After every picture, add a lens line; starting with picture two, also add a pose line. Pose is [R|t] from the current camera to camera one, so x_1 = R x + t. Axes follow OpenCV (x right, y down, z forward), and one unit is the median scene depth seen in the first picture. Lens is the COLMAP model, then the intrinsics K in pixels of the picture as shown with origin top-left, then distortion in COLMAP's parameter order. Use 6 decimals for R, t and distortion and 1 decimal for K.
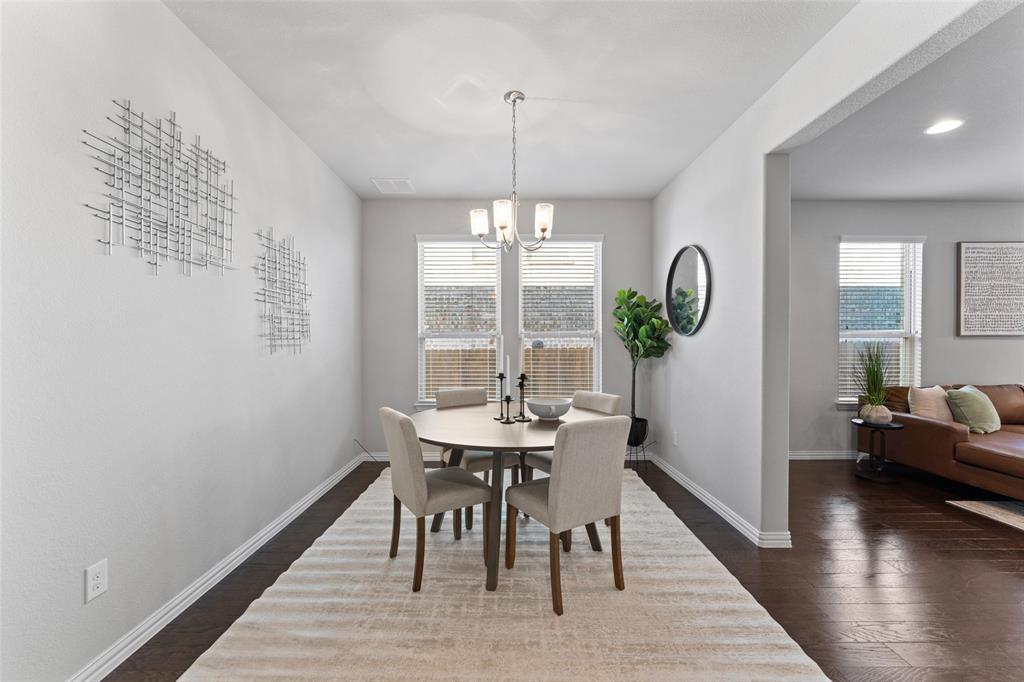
lens RADIAL K [[407.1, 0, 510.6], [0, 407.1, 343.9], [0, 0, 1]] dist [-0.002039, 0.000106]
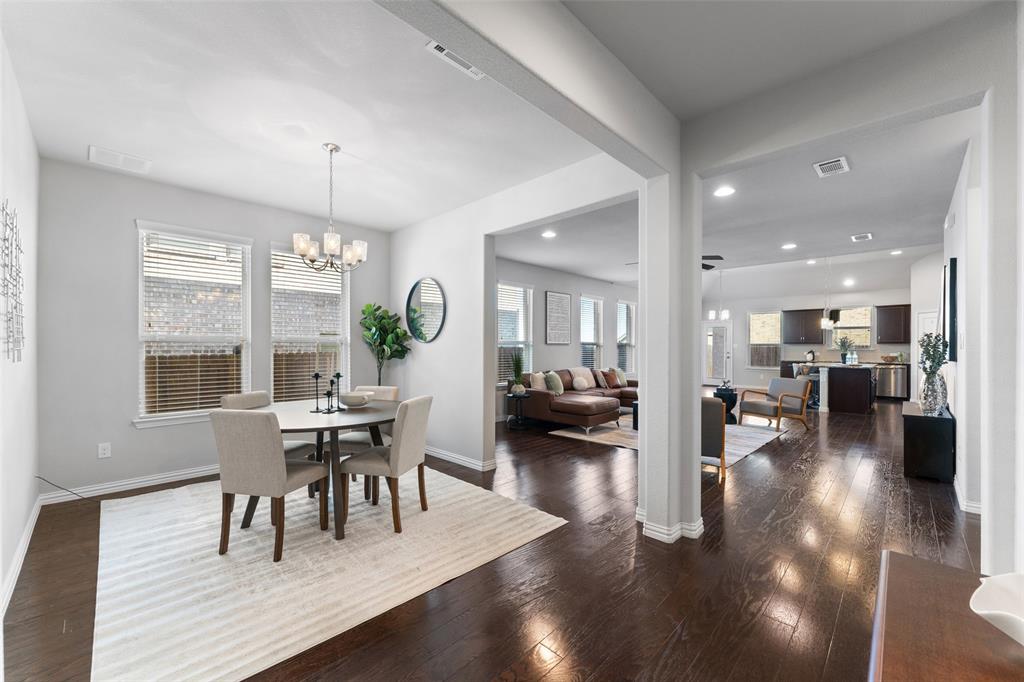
lens RADIAL K [[407.1, 0, 512.3], [0, 407.1, 344.8], [0, 0, 1]] dist [-0.002039, 0.000106]
pose [[0.697869, 0.004645, 0.716210, -0.333381], [0.002162, 0.999961, -0.008592, 0.000225], [-0.716222, 0.007545, 0.697832, -0.164565]]
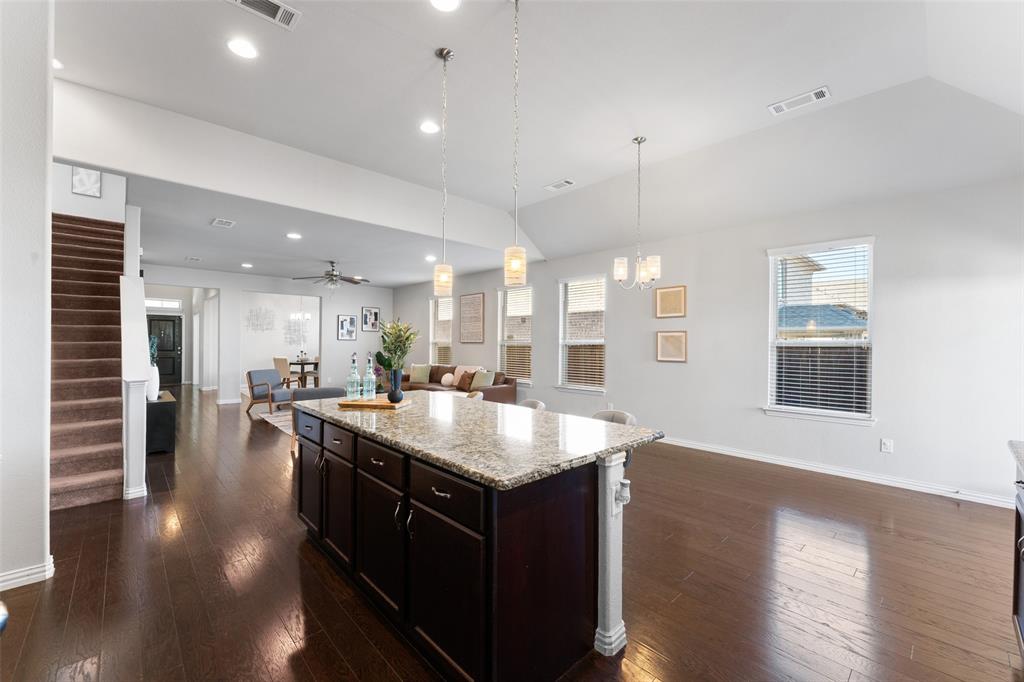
lens RADIAL K [[407.1, 0, 513.4], [0, 407.1, 342.2], [0, 0, 1]] dist [-0.002039, 0.000106]
pose [[0.681853, 0.005401, -0.731469, 3.216115], [-0.011030, 0.999935, -0.002899, -0.021091], [0.731406, 0.010045, 0.681868, -0.205933]]
